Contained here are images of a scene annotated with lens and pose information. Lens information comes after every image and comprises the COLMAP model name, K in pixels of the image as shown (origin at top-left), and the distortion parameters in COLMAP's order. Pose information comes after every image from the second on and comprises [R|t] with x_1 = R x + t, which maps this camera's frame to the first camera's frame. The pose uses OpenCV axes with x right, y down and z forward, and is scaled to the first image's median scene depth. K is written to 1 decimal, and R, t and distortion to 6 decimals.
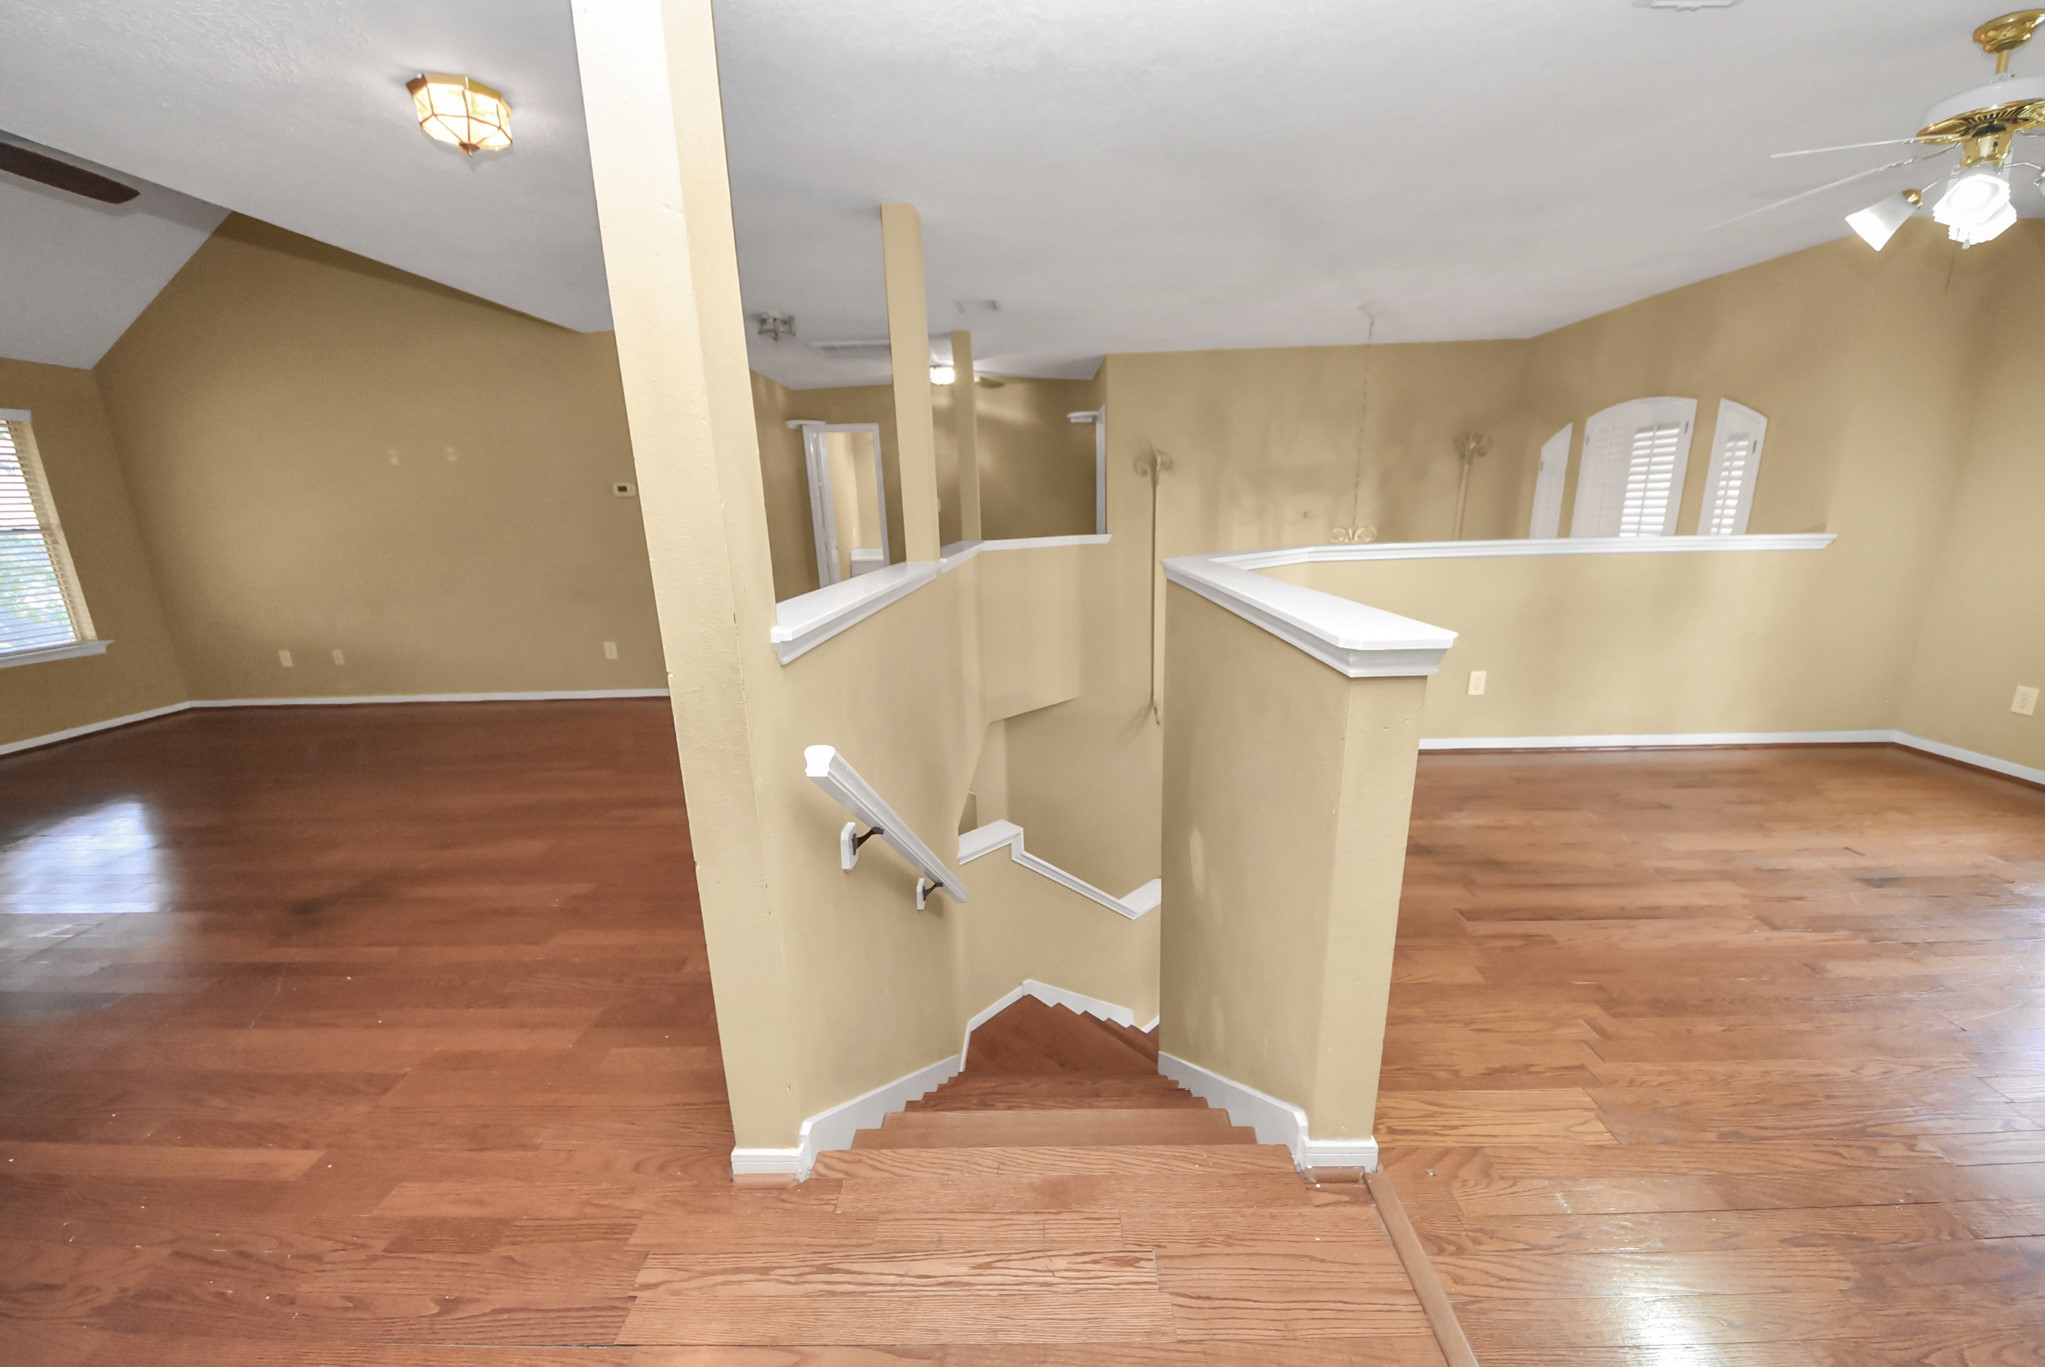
lens RADIAL K [[731.1, 0, 1044.3], [0, 731.1, 692.9], [0, 0, 1]] dist [0.000499, -0.000031]
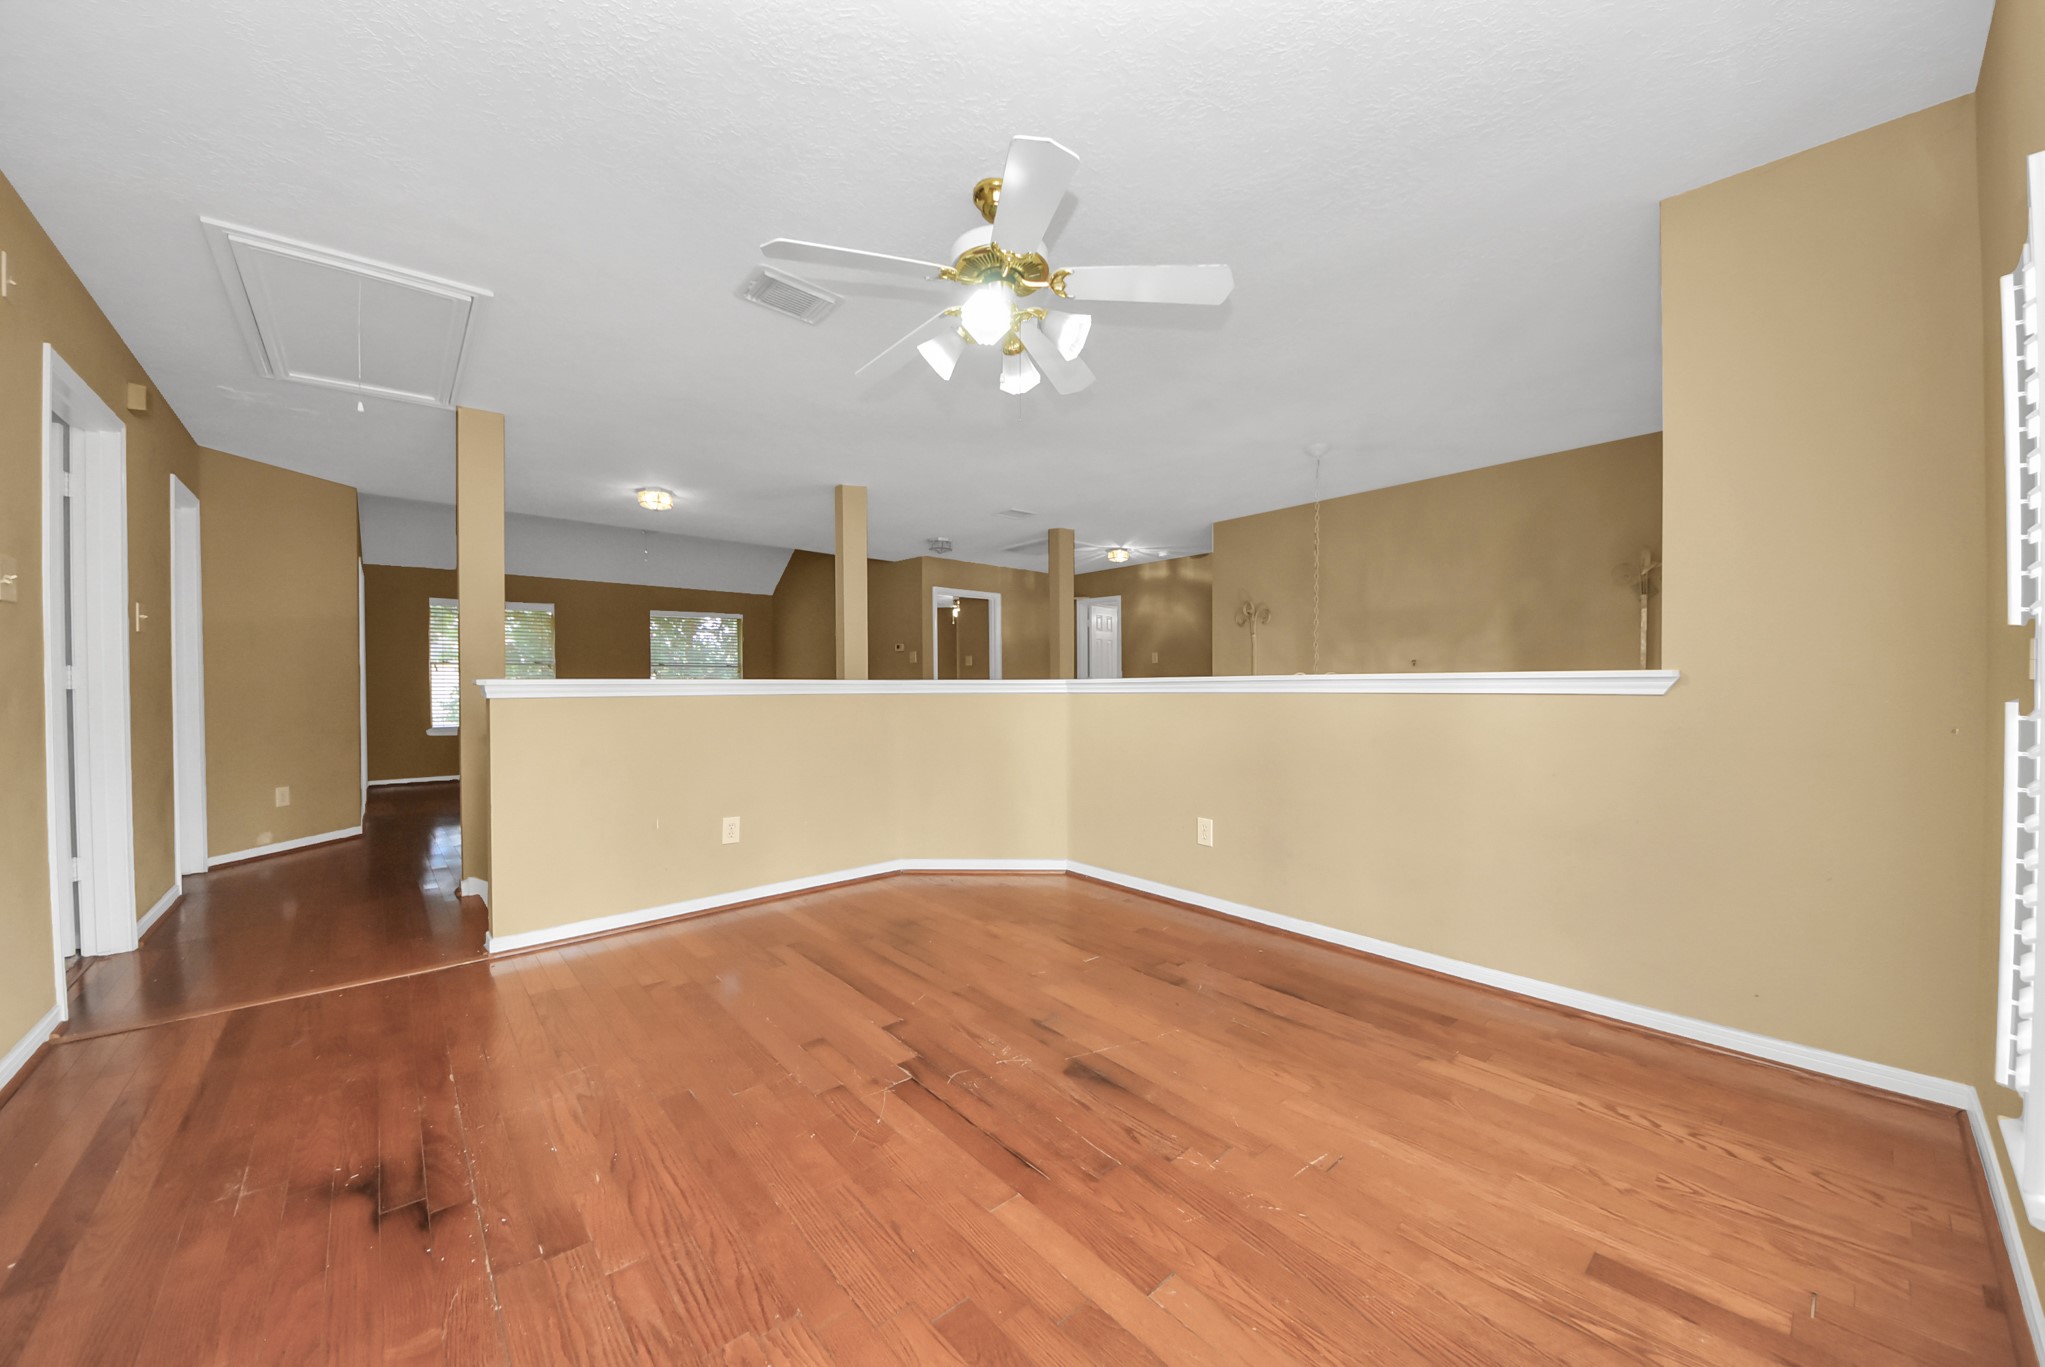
lens RADIAL K [[731.1, 0, 1044.3], [0, 731.1, 692.9], [0, 0, 1]] dist [0.000499, -0.000031]
pose [[0.668638, 0.023548, -0.743215, 0.762329], [-0.191848, 0.971123, -0.141828, -0.007365], [0.718413, 0.237416, 0.653848, 0.164523]]
